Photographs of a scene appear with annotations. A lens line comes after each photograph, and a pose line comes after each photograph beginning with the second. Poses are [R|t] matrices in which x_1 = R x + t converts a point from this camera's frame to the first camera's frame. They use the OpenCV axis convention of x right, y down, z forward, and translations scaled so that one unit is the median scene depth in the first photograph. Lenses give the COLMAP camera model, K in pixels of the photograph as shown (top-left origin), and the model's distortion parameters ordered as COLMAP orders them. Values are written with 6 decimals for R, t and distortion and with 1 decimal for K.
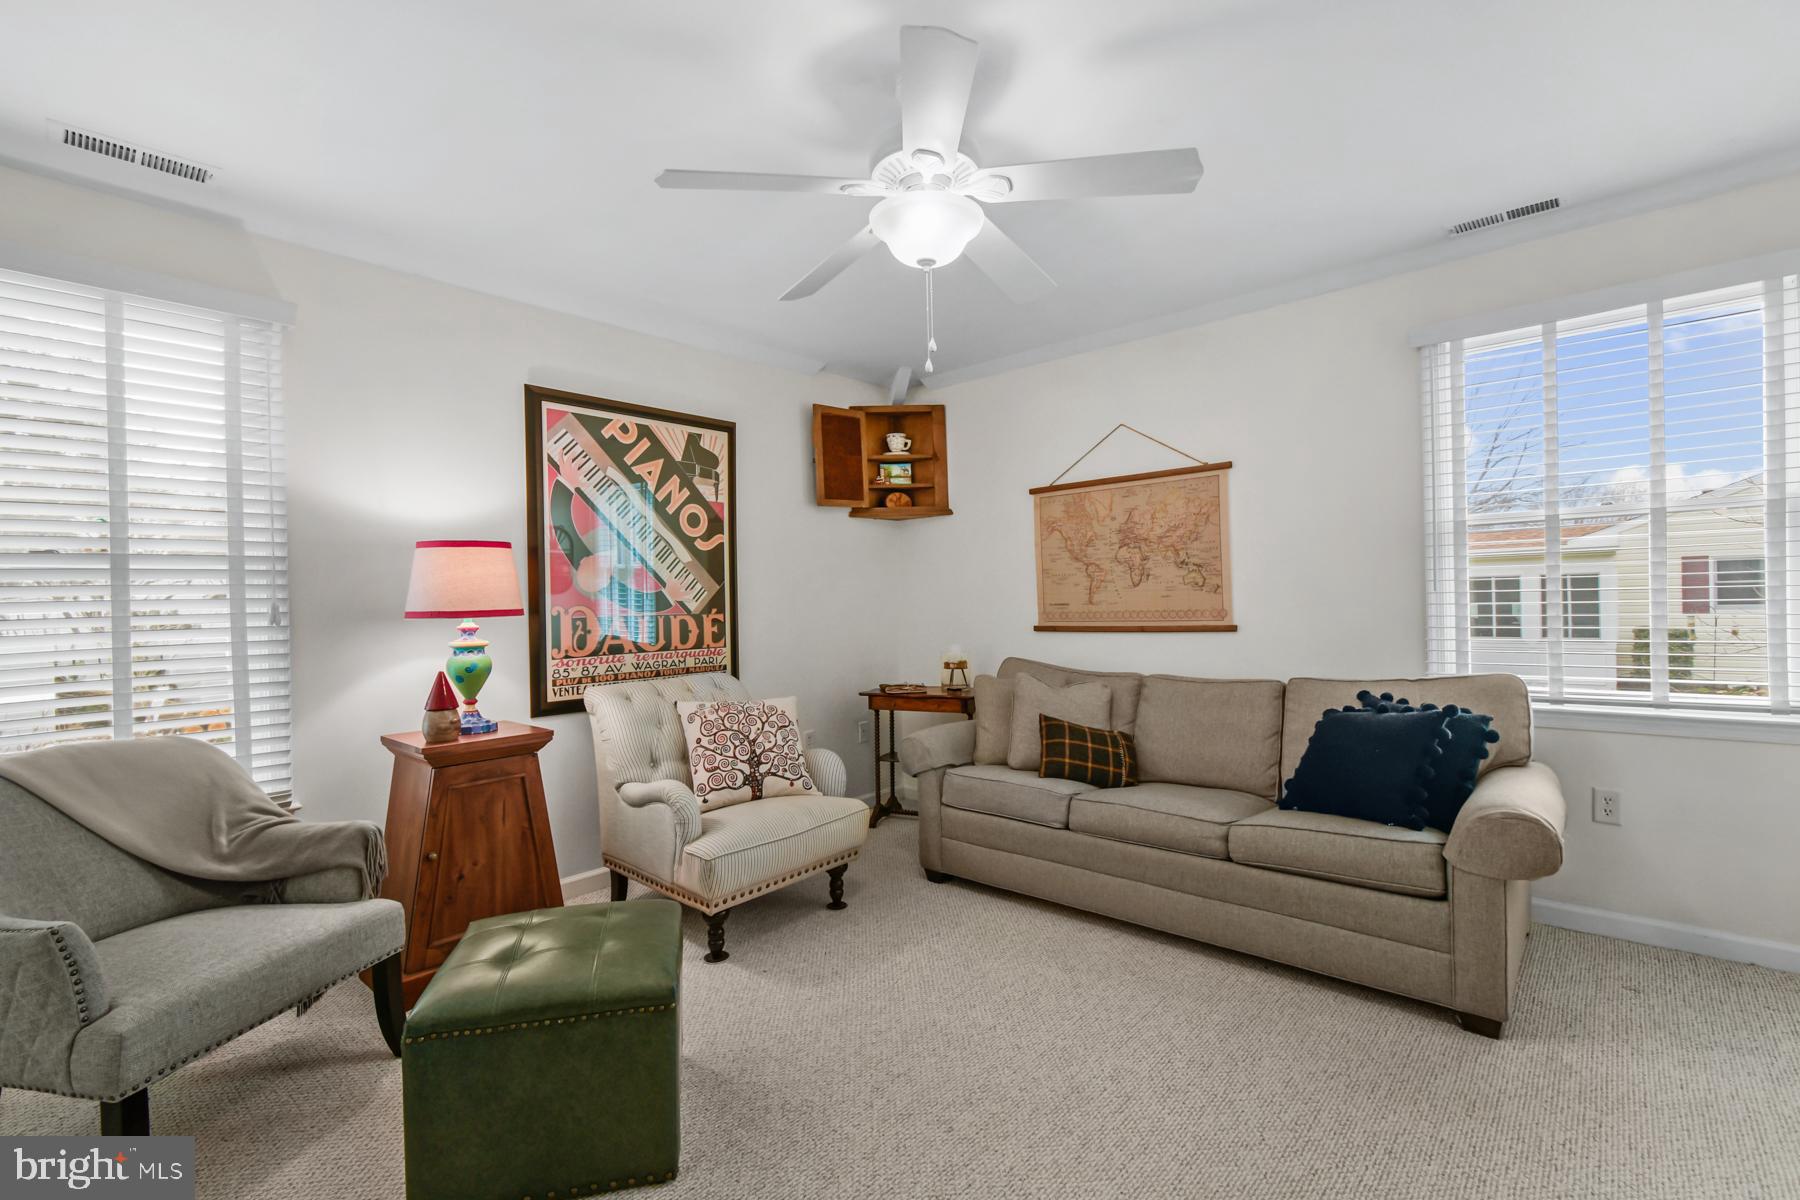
lens RADIAL K [[784.8, 0, 899.0], [0, 784.8, 574.0], [0, 0, 1]] dist [0.000701, -0.000068]
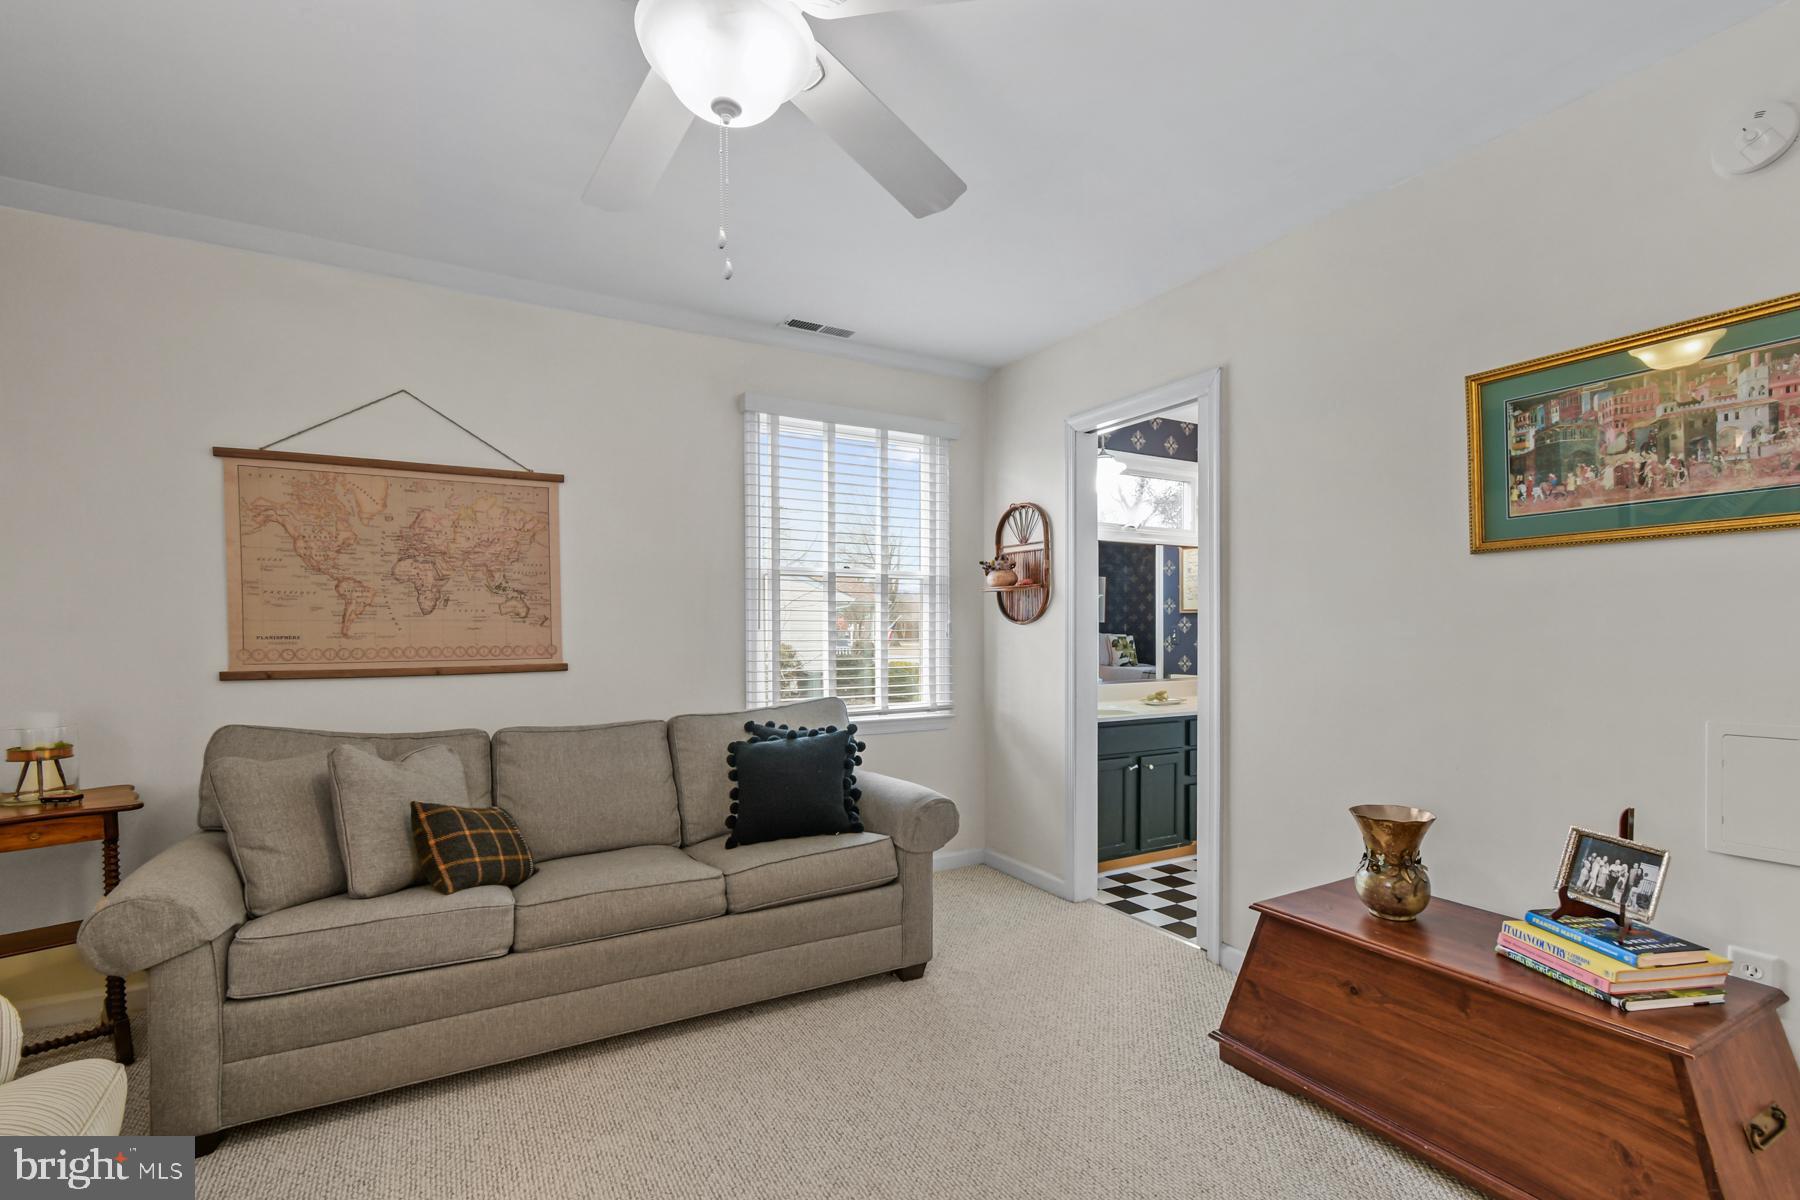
lens RADIAL K [[809.0, 0, 913.0], [0, 809.0, 617.4], [0, 0, 1]] dist [-0.002678, -0.000956]
pose [[0.323120, 0.035803, 0.945680, -0.290840], [-0.040219, 0.998901, -0.024076, 0.019838], [-0.945503, -0.030255, 0.324205, 0.337705]]
